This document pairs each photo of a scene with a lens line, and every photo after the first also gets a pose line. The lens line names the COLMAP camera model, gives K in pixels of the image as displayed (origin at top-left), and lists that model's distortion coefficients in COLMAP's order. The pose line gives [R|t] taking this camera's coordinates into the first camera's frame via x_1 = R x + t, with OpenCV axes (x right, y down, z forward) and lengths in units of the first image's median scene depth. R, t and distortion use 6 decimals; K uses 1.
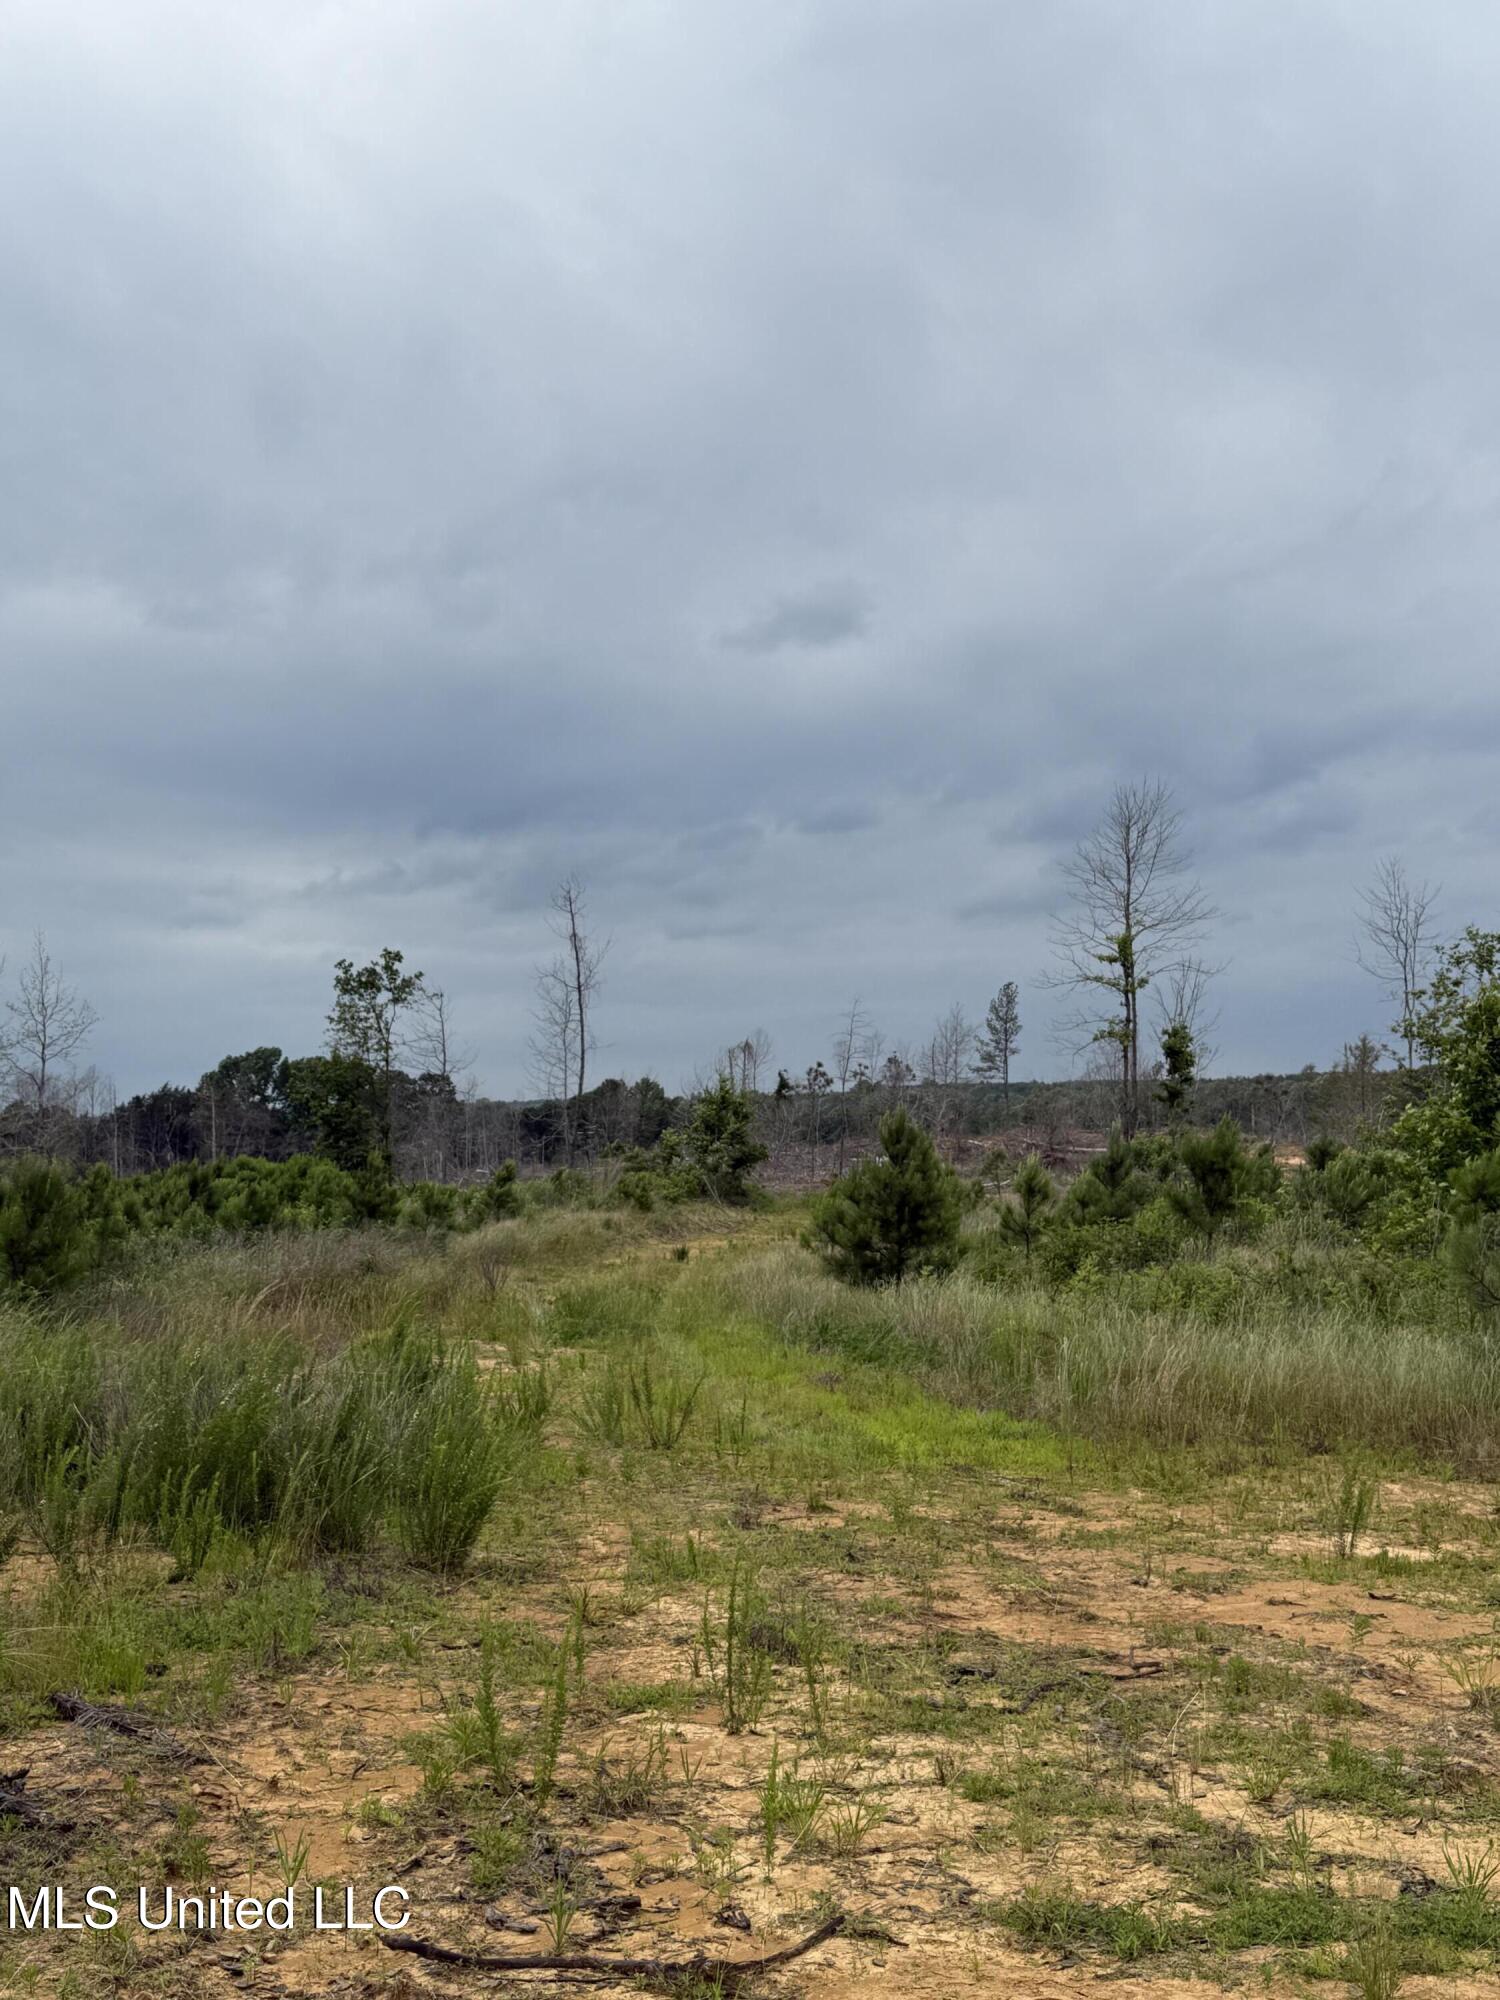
lens RADIAL K [[2199.1, 0, 755.5], [0, 2199.1, 991.0], [0, 0, 1]] dist [0.127198, 0.000000]
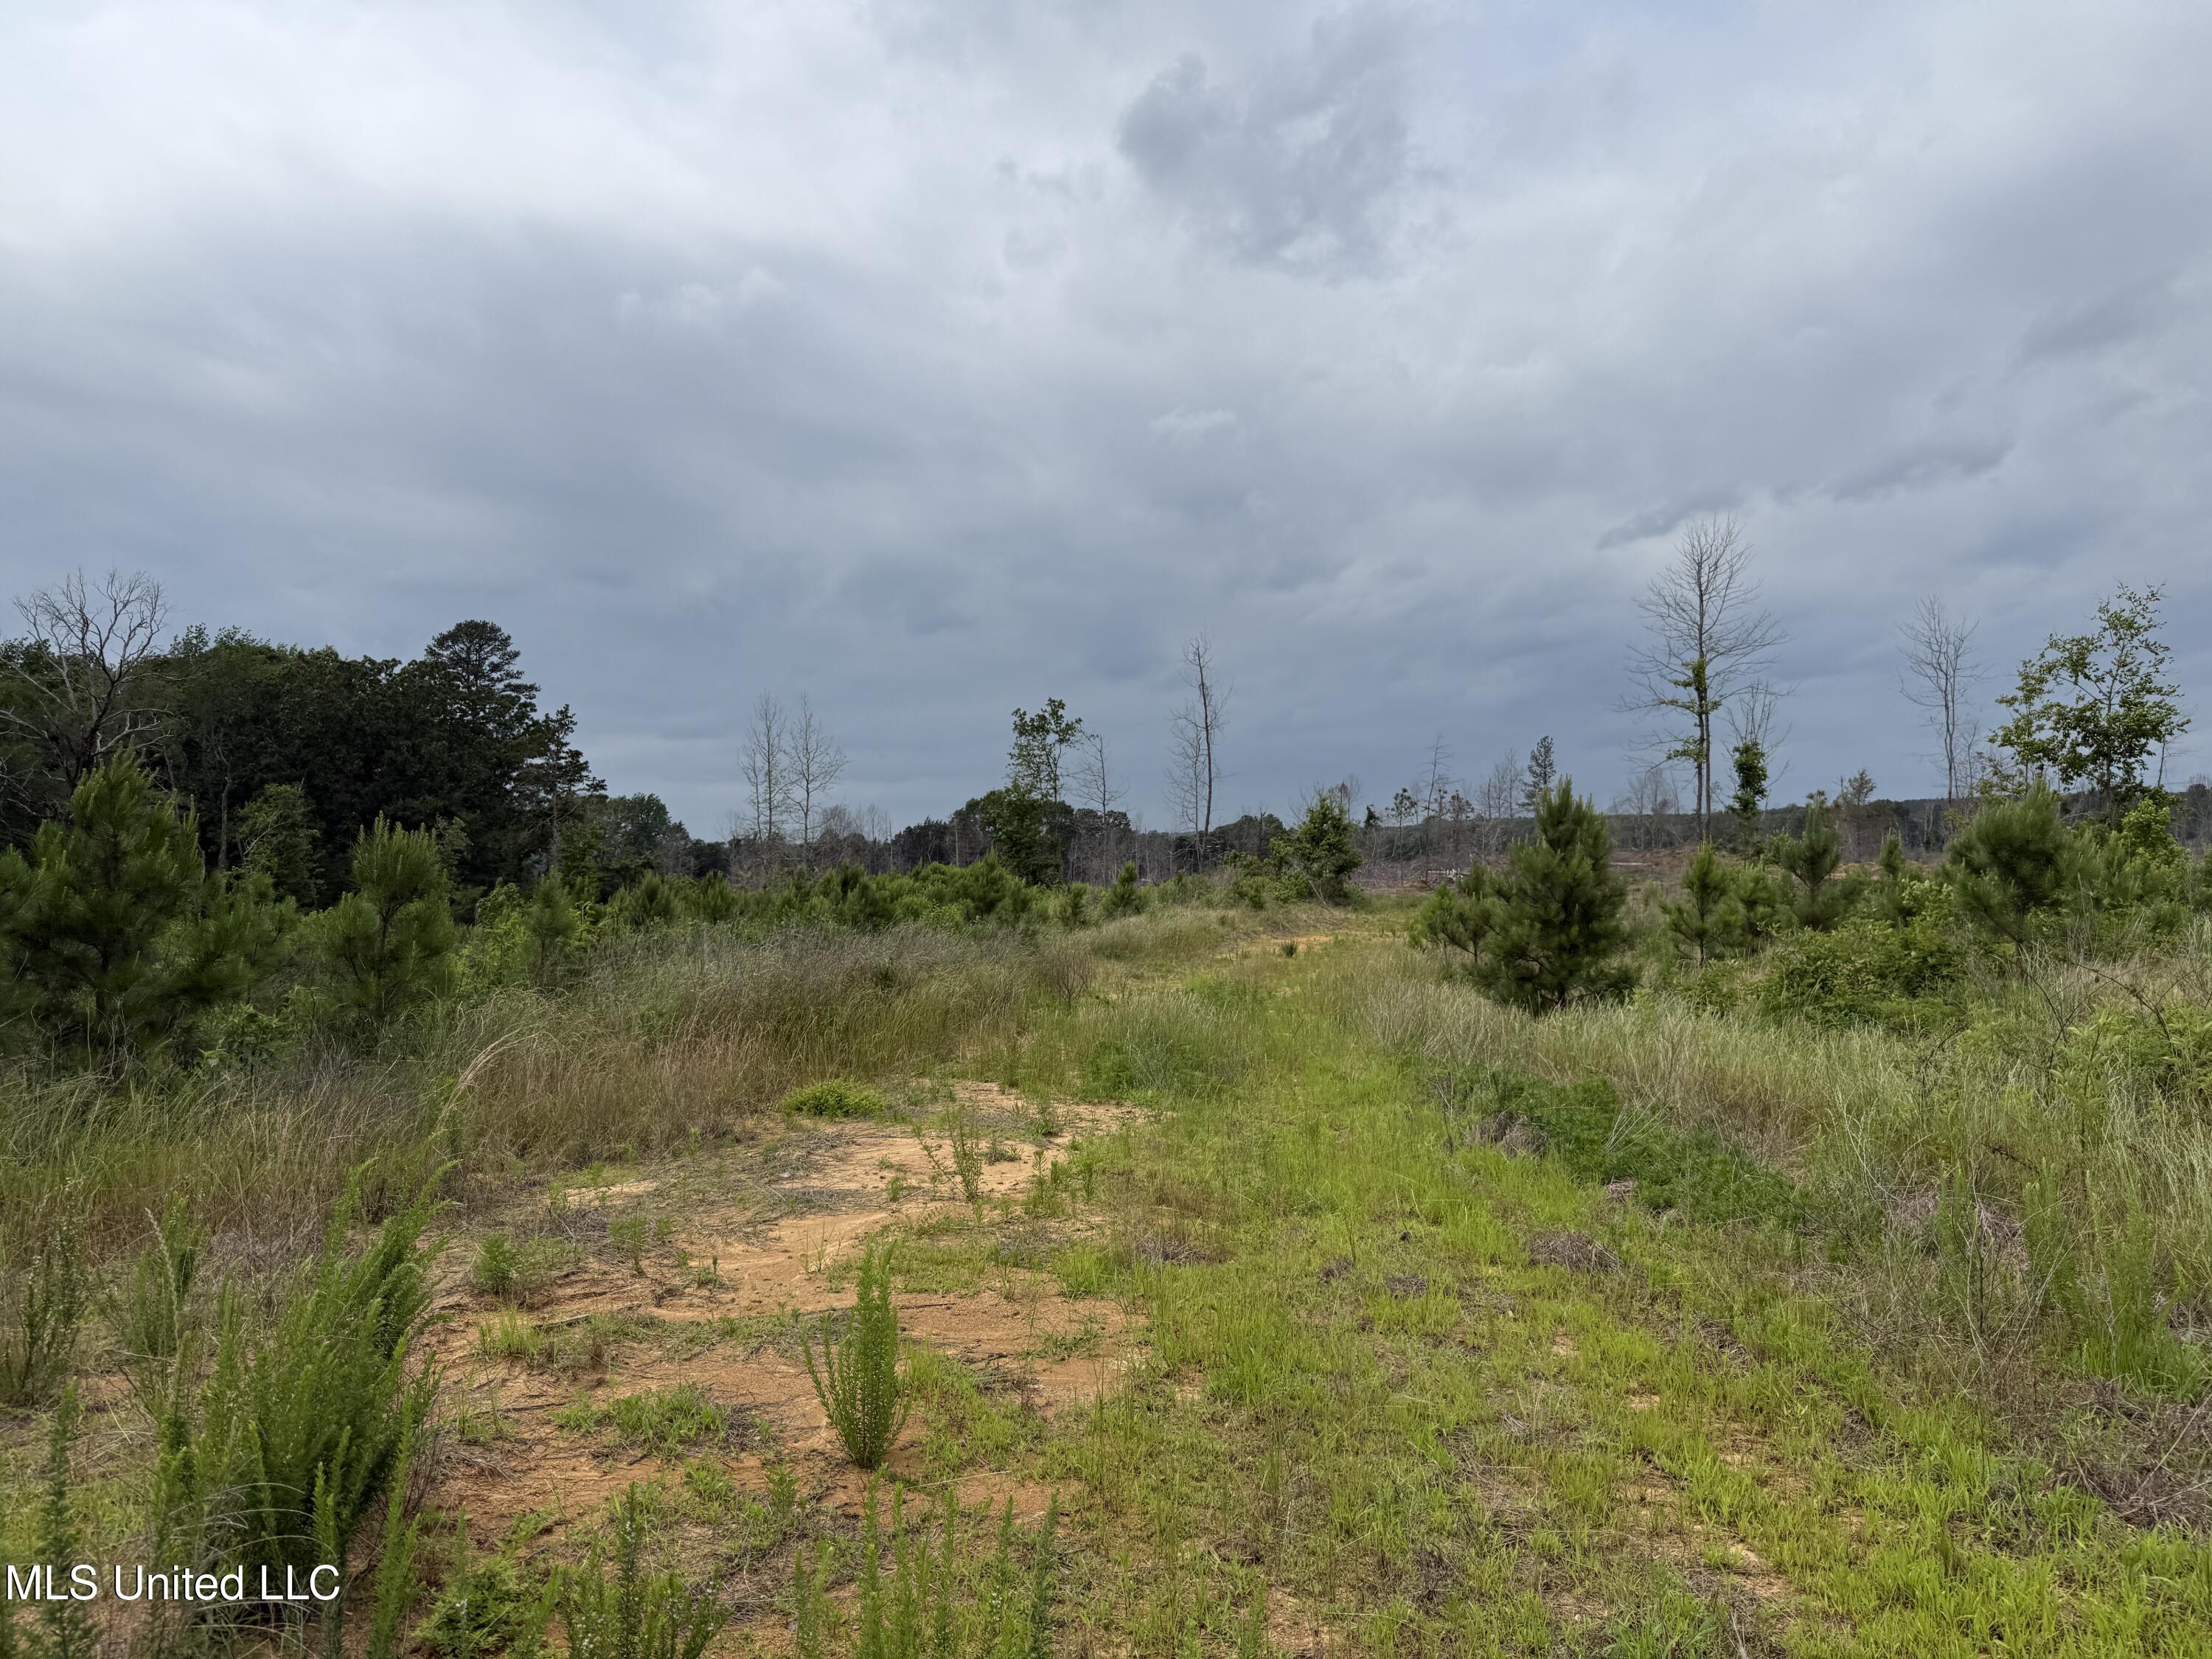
lens RADIAL K [[1520.6, 0, 1083.7], [0, 1520.6, 814.0], [0, 0, 1]] dist [-0.007360, -0.004221]
pose [[0.985404, -0.002835, -0.170210, -0.005030], [0.008940, 0.999344, 0.035108, 0.020856], [0.169999, -0.036117, 0.984782, 0.201964]]
